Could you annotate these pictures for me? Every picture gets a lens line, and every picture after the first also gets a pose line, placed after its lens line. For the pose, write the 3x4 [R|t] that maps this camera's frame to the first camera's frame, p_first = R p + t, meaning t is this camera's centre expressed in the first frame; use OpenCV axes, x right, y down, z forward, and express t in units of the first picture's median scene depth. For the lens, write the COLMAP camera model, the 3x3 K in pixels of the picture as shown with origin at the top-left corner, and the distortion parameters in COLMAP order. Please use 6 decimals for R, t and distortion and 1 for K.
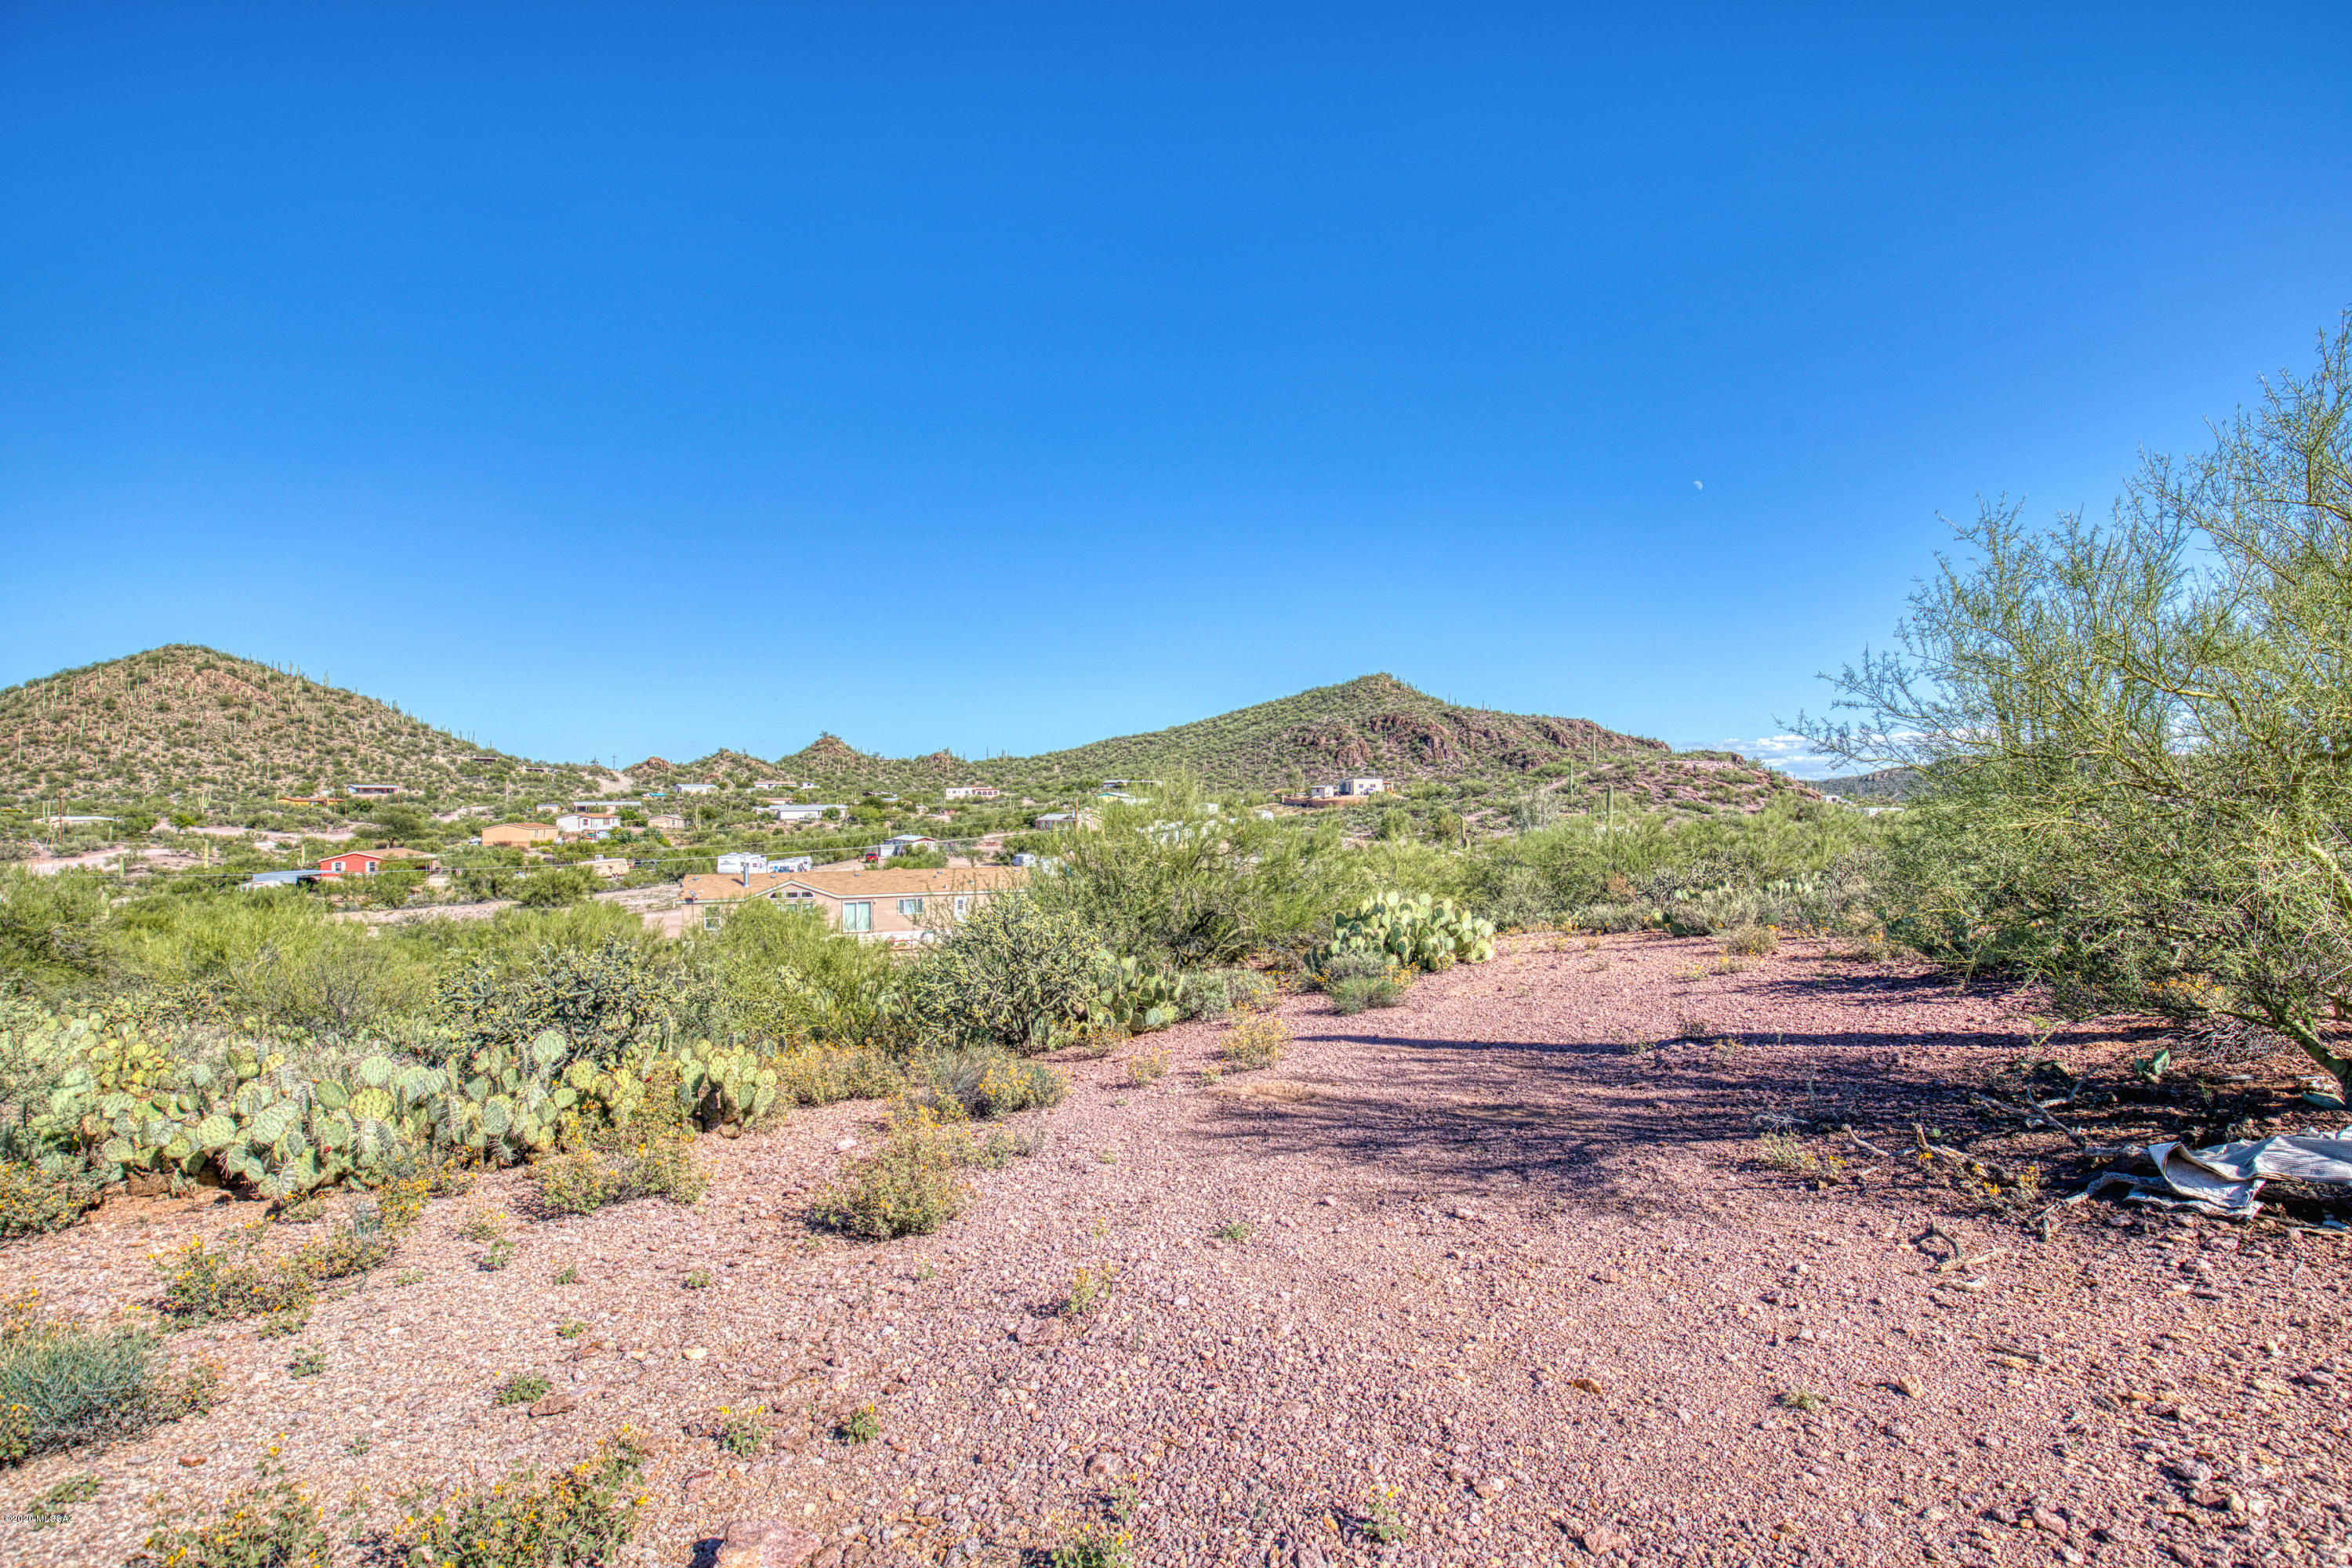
lens RADIAL K [[1071.1, 0, 1195.3], [0, 1071.1, 791.7], [0, 0, 1]] dist [-0.040477, 0.008708]
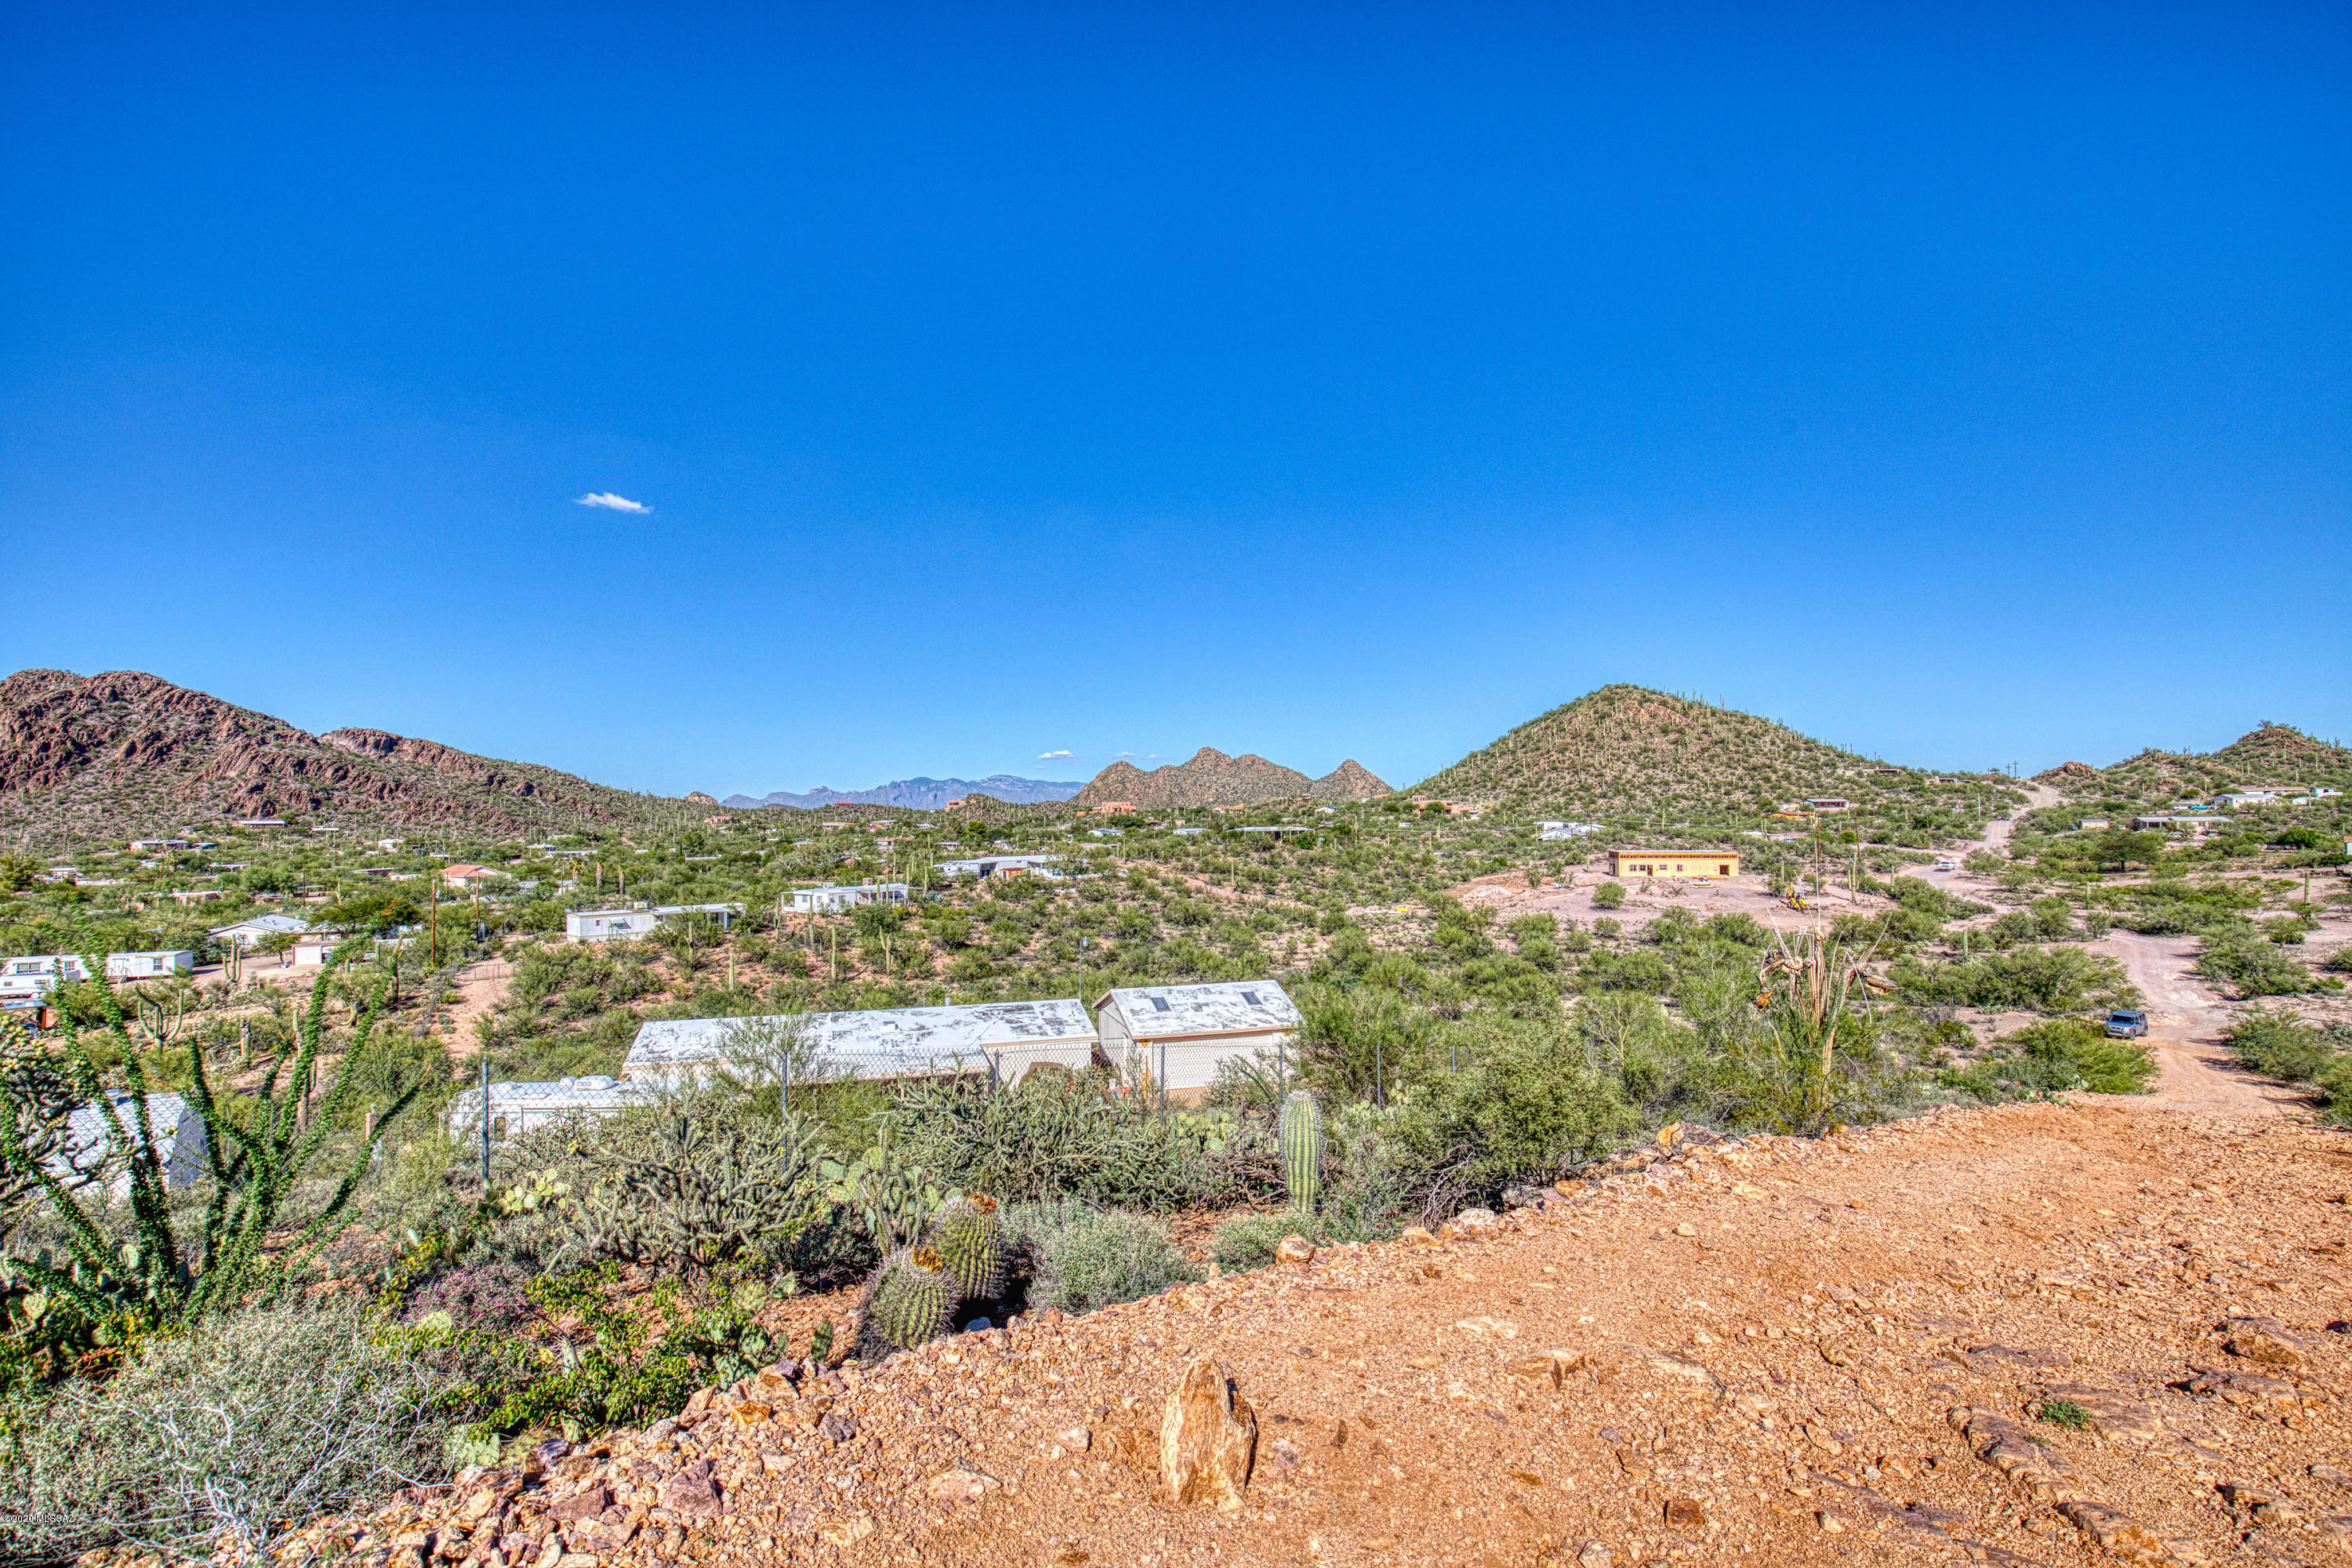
lens RADIAL K [[1071.1, 0, 1195.3], [0, 1071.1, 791.7], [0, 0, 1]] dist [-0.040477, 0.008708]
pose [[0.542416, -0.016952, -0.839939, -0.173249], [0.011734, 0.999852, -0.012602, -0.005602], [0.840028, -0.003020, 0.542535, -0.076384]]
